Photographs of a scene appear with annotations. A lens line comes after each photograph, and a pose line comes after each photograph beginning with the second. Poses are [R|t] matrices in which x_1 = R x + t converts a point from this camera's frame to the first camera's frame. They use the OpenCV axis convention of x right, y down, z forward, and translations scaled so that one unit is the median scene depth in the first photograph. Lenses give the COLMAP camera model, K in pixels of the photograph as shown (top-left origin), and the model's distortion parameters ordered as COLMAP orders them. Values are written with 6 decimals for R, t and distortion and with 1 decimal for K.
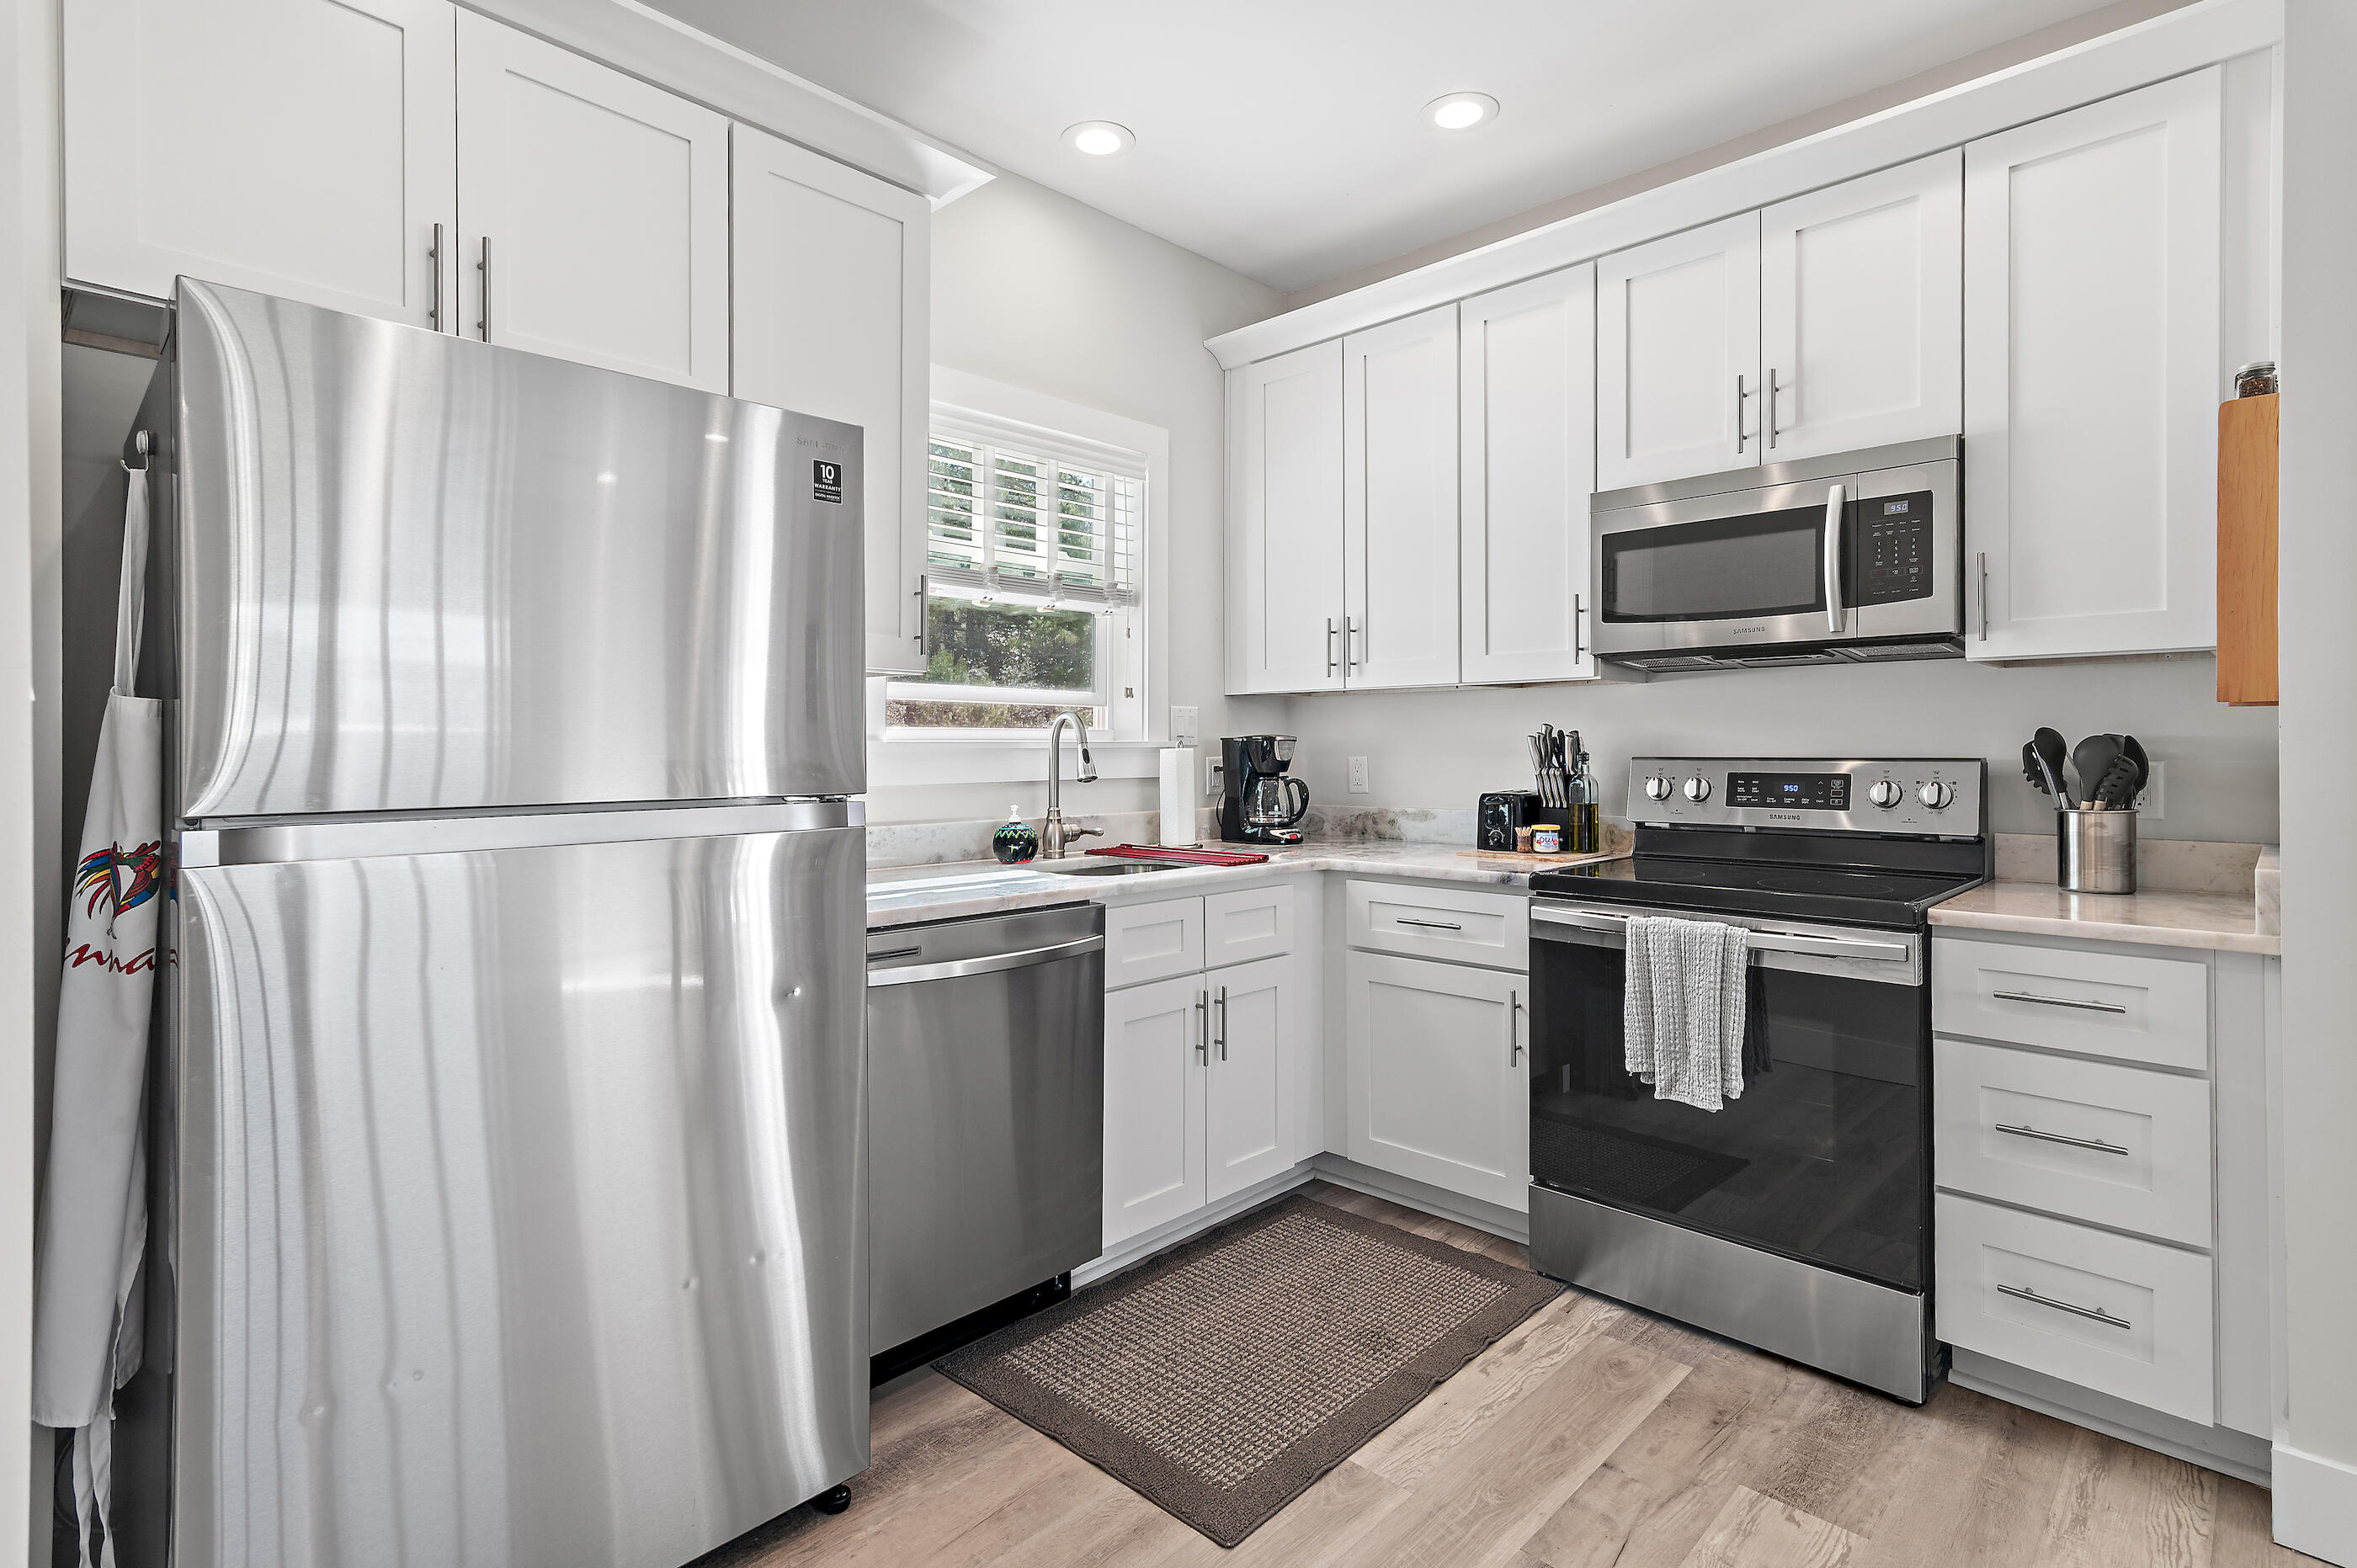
lens RADIAL K [[1152.8, 0, 1177.9], [0, 1152.8, 749.2], [0, 0, 1]] dist [0.012761, 0.000534]
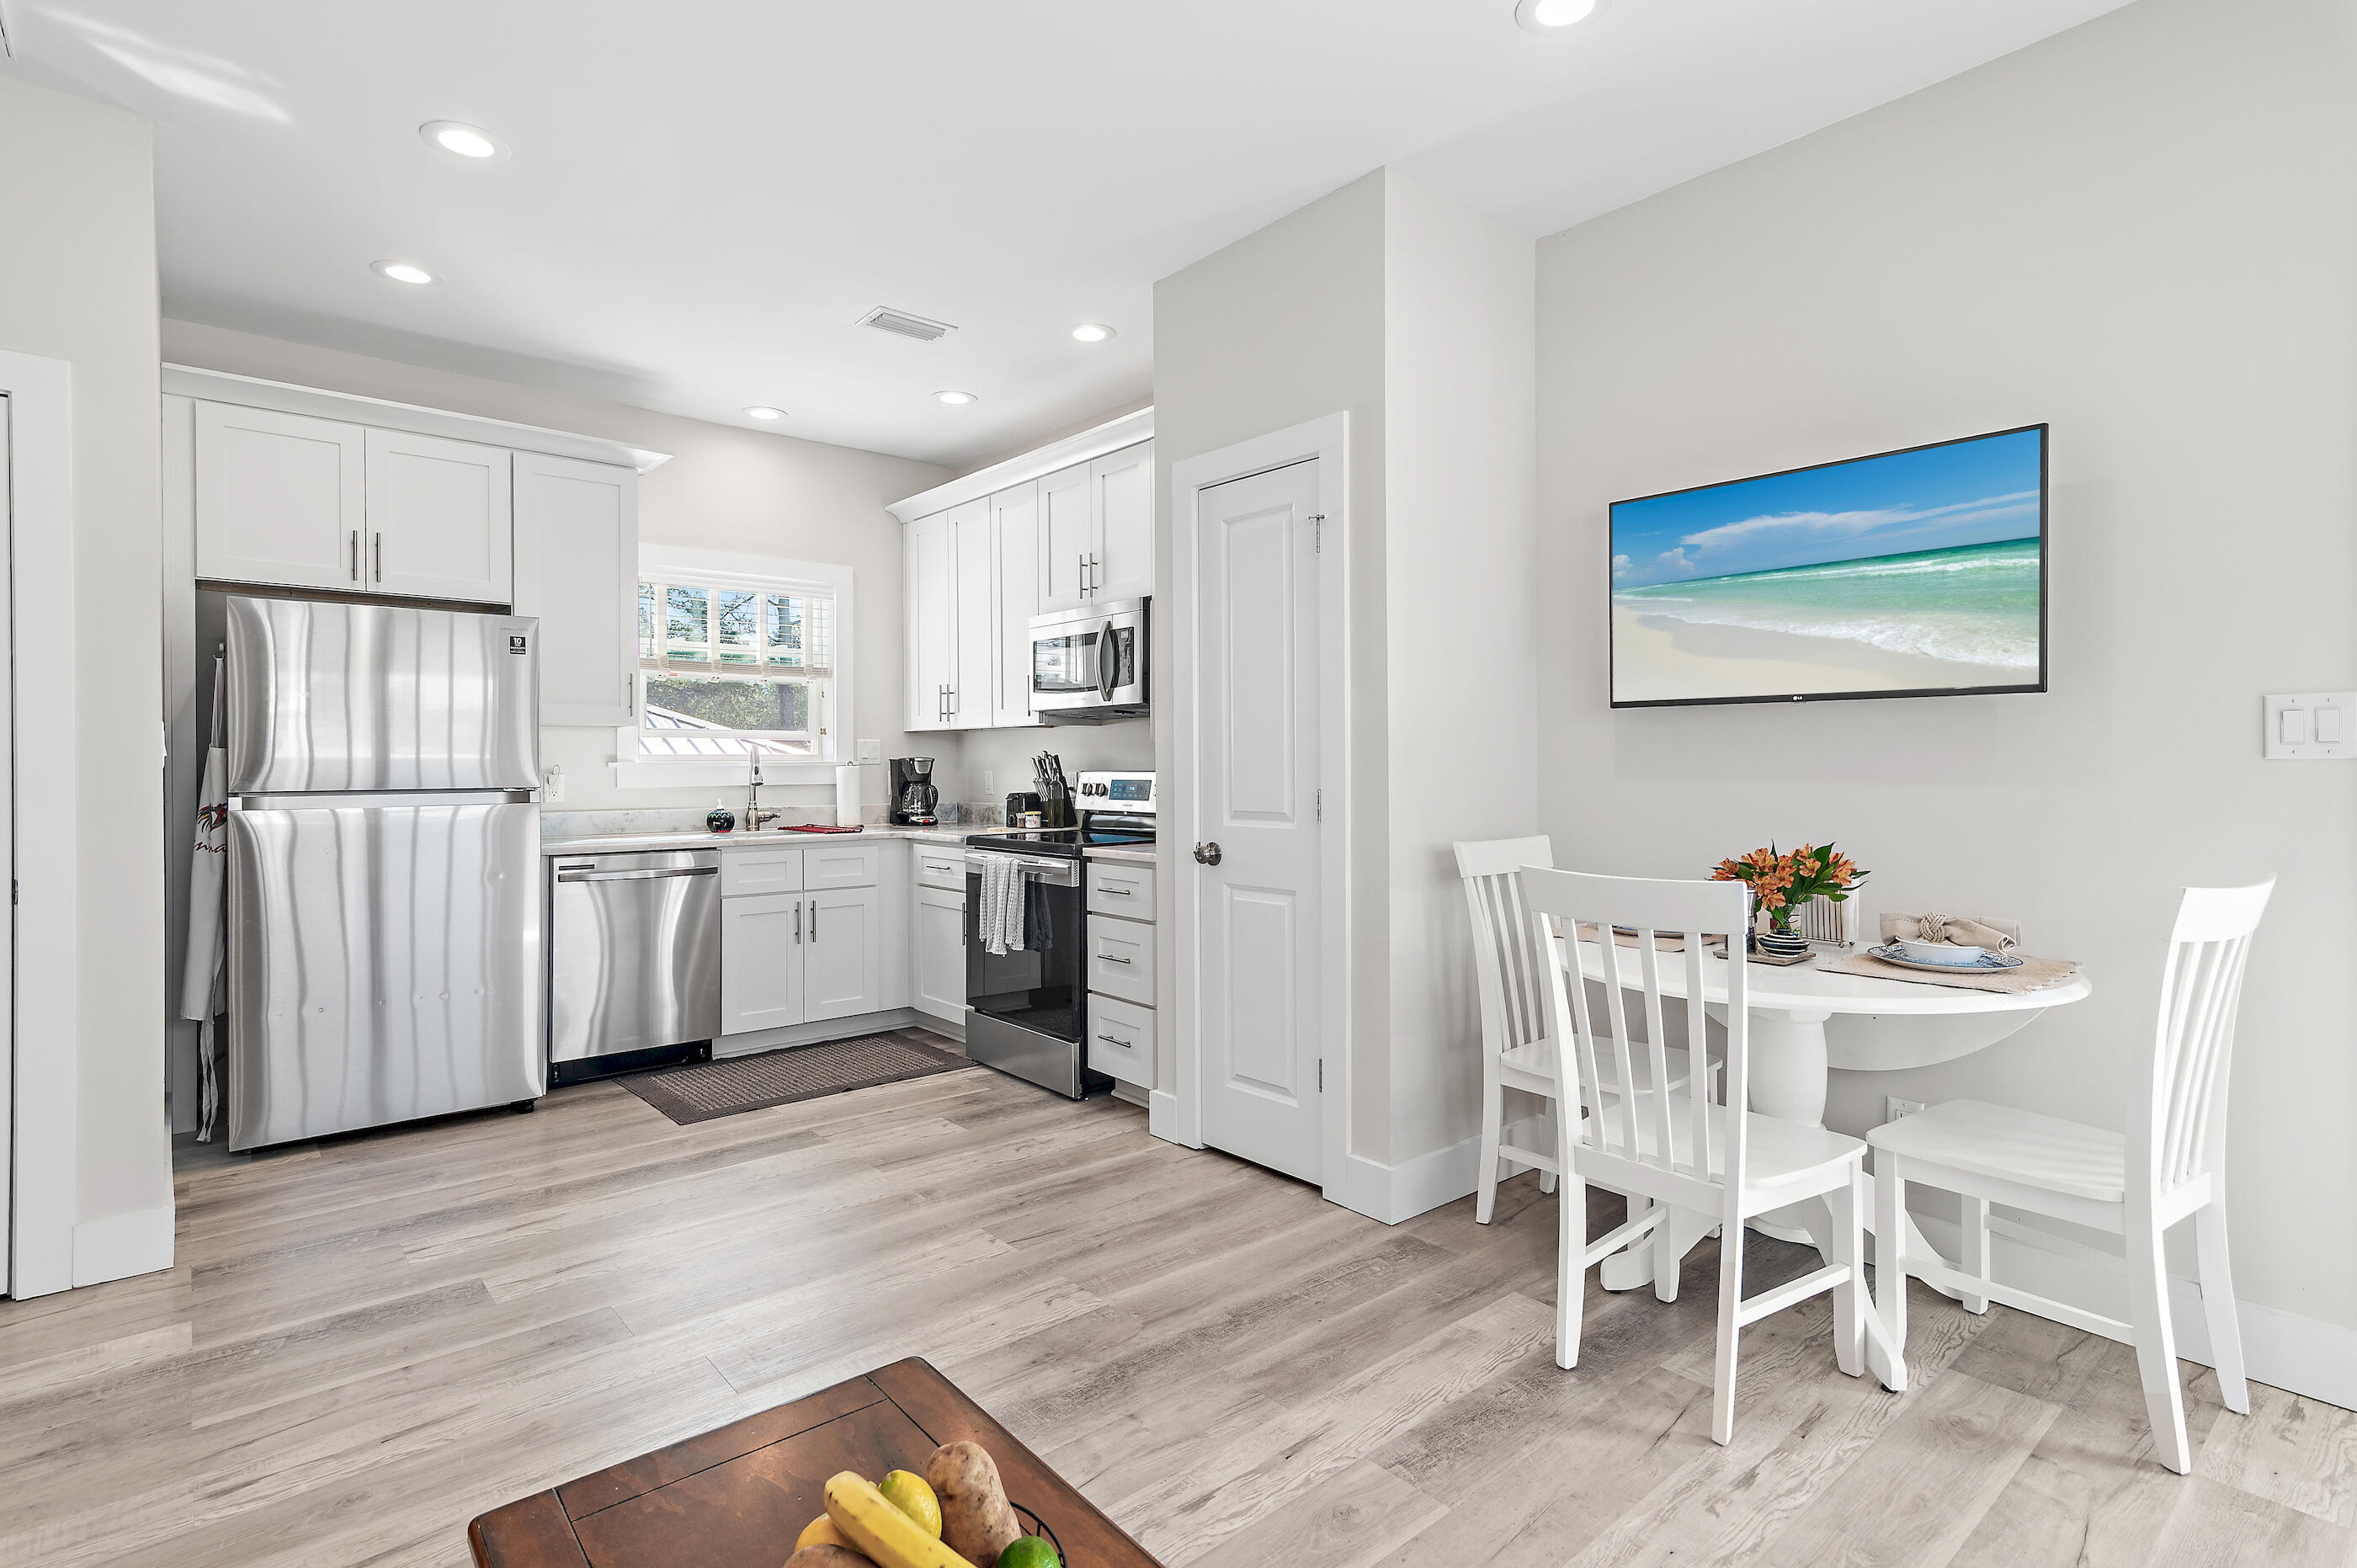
lens RADIAL K [[1145.9, 0, 1173.4], [0, 1145.9, 774.1], [0, 0, 1]] dist [0.011351, -0.000091]
pose [[0.995687, -0.001168, -0.092773, 0.857307], [0.001874, 0.999970, 0.007519, -0.001004], [0.092761, -0.007660, 0.995659, -0.799681]]
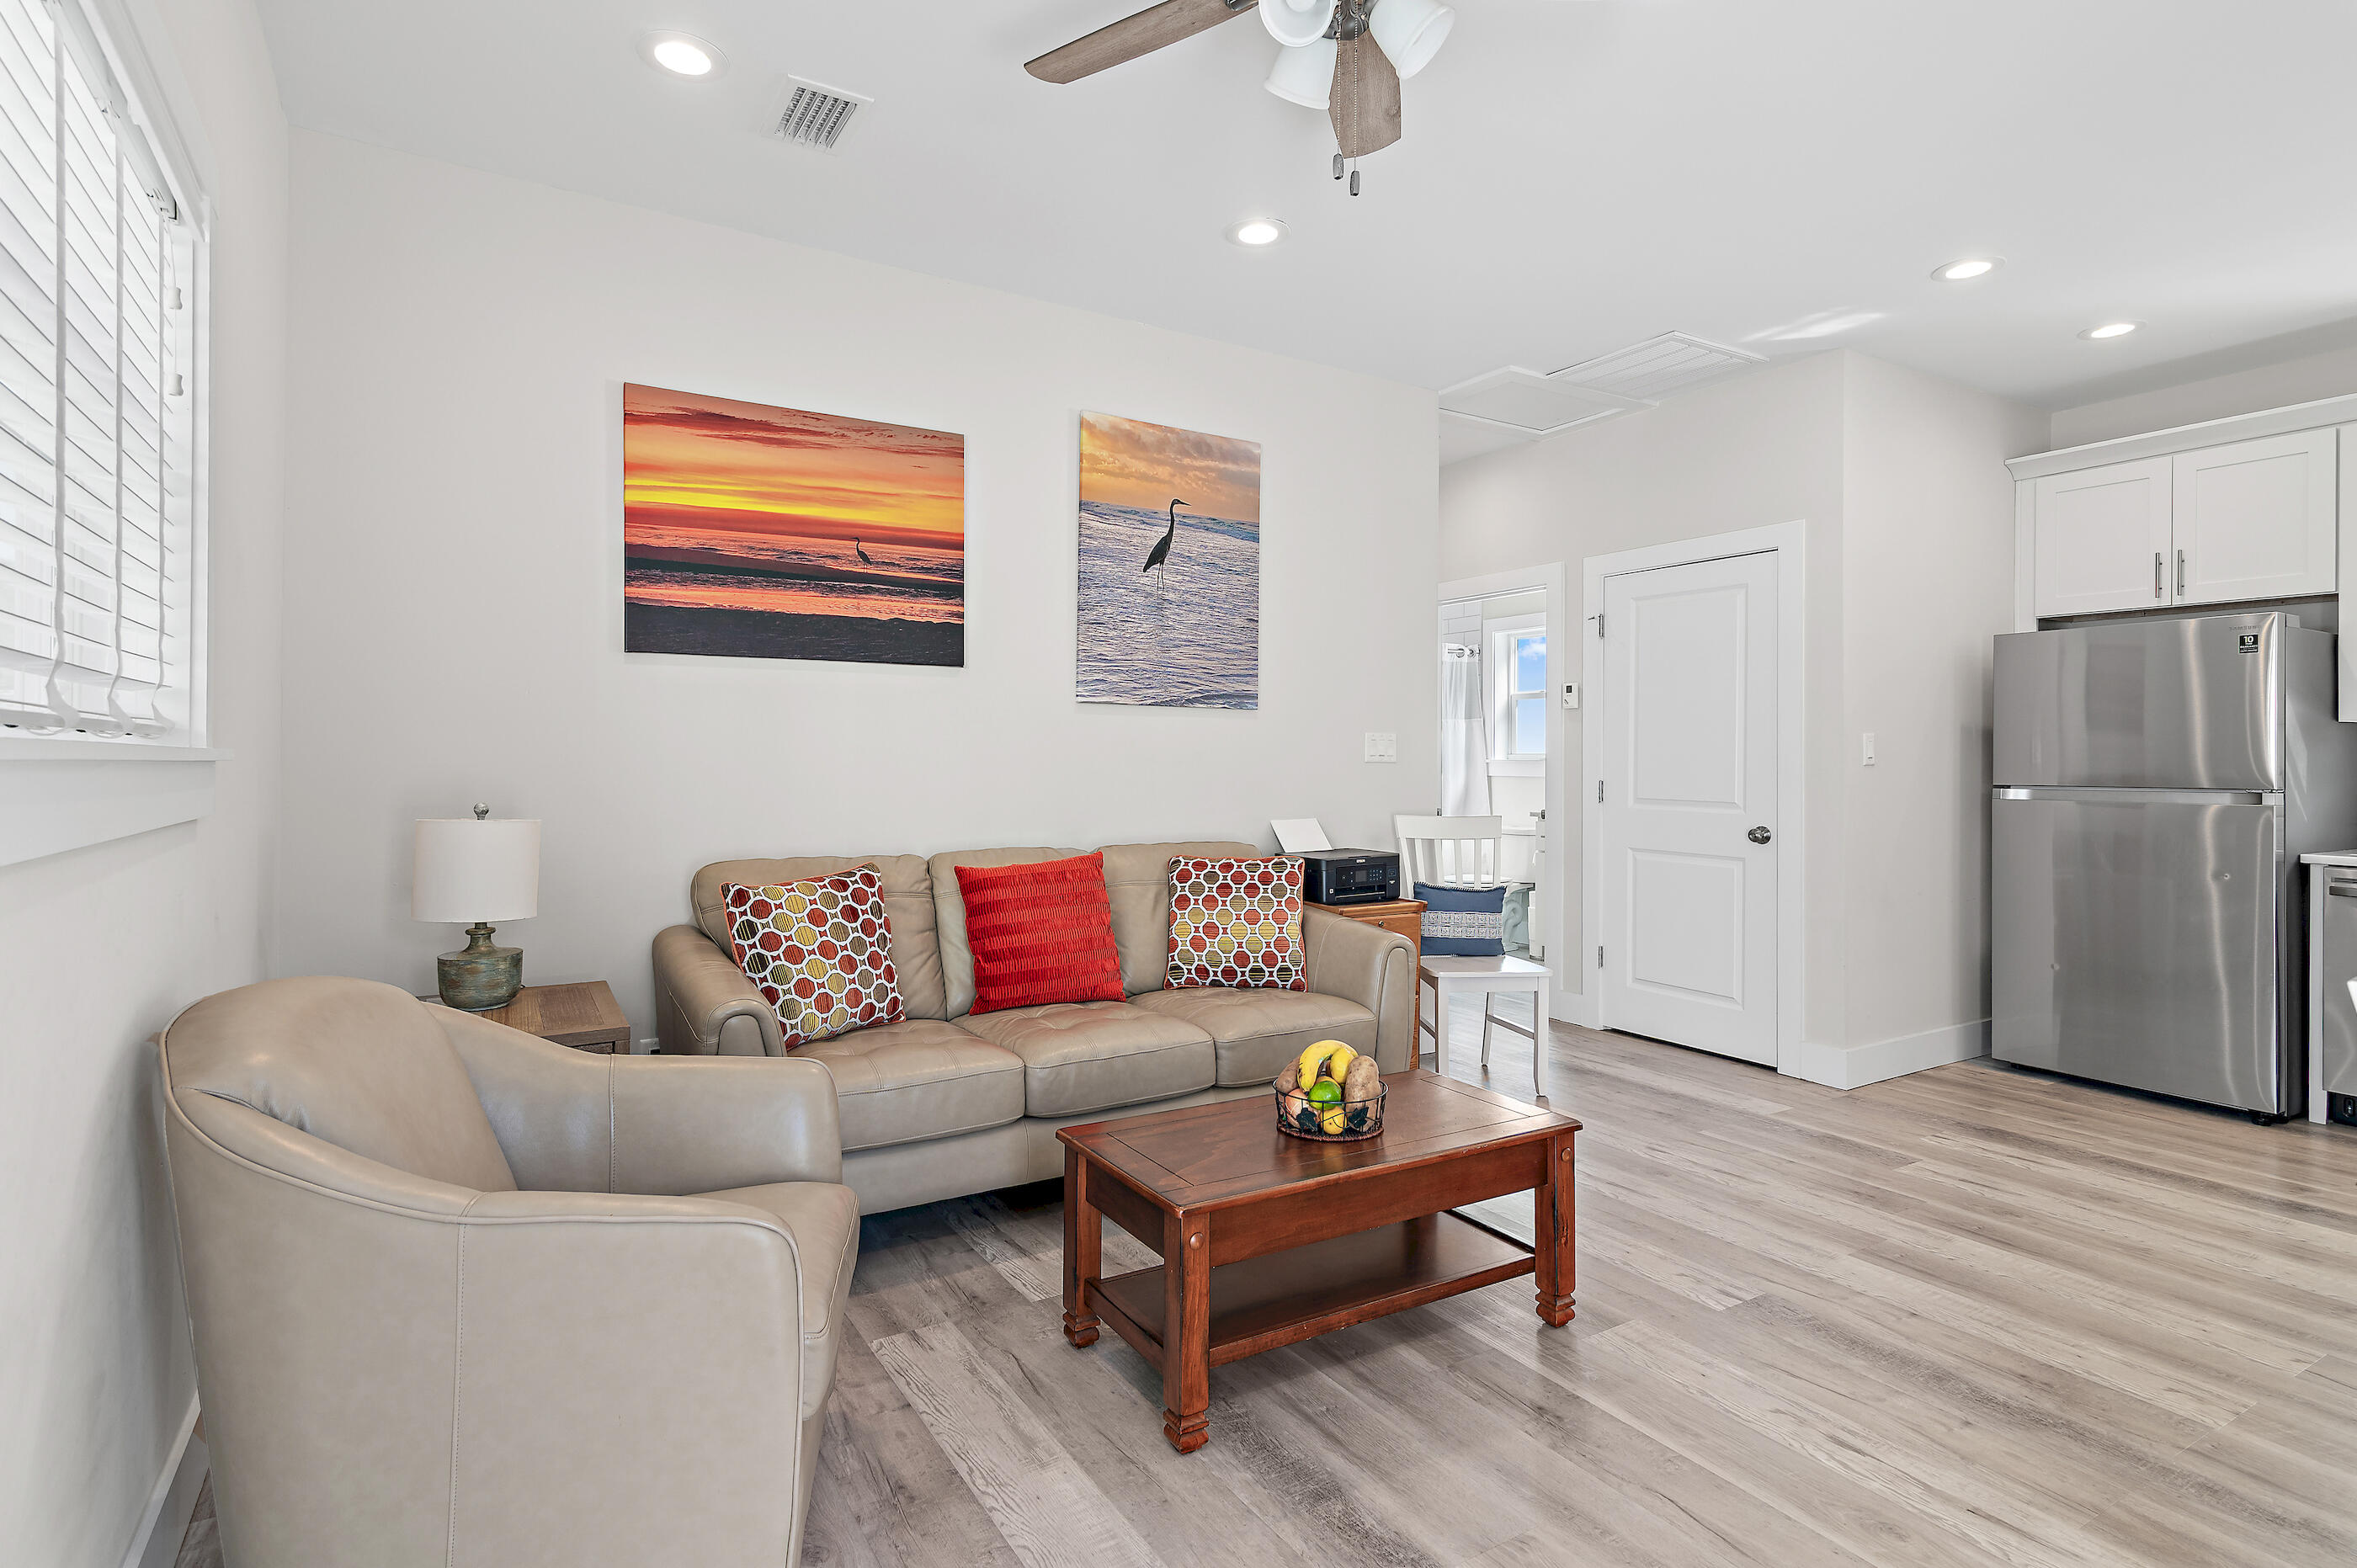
lens RADIAL K [[1152.8, 0, 1177.9], [0, 1152.8, 749.2], [0, 0, 1]] dist [0.012761, 0.000534]
pose [[-0.235476, -0.008360, -0.971844, 1.656138], [-0.011120, 0.999921, -0.005907, 0.000213], [0.971817, 0.009416, -0.235550, -0.354837]]
